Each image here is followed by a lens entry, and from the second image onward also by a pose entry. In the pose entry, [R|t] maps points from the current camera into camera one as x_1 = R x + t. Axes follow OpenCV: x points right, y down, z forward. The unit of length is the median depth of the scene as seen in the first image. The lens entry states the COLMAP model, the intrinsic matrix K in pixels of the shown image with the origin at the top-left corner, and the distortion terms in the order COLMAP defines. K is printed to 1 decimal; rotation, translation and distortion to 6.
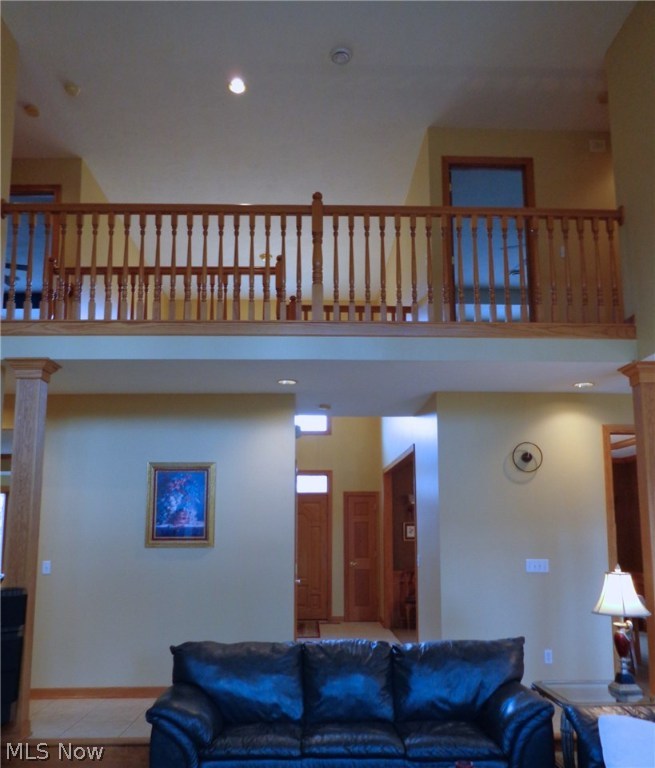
lens RADIAL K [[655.4, 0, 324.3], [0, 655.4, 440.9], [0, 0, 1]] dist [-0.010038, -0.004520]
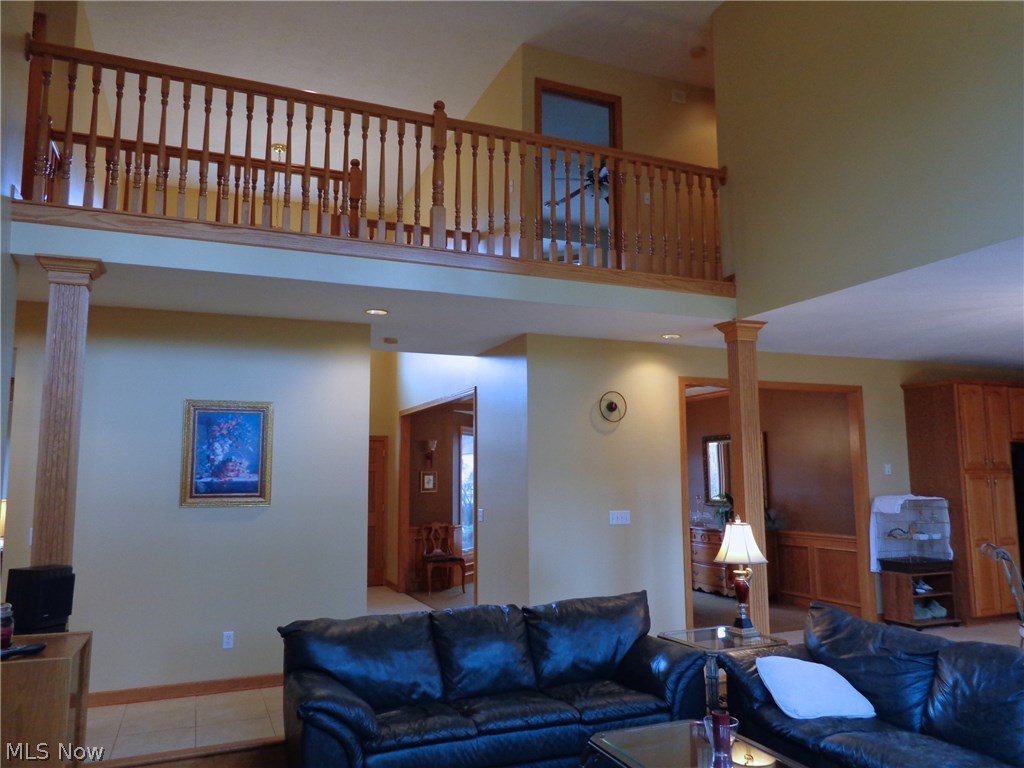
lens RADIAL K [[759.1, 0, 512.0], [0, 759.1, 384.0], [0, 0, 1]] dist [-0.008996, -0.003066]
pose [[0.927476, 0.039160, 0.371826, -0.249872], [-0.044112, 0.999015, 0.004818, -0.007585], [-0.371271, -0.020870, 0.928290, 0.008841]]
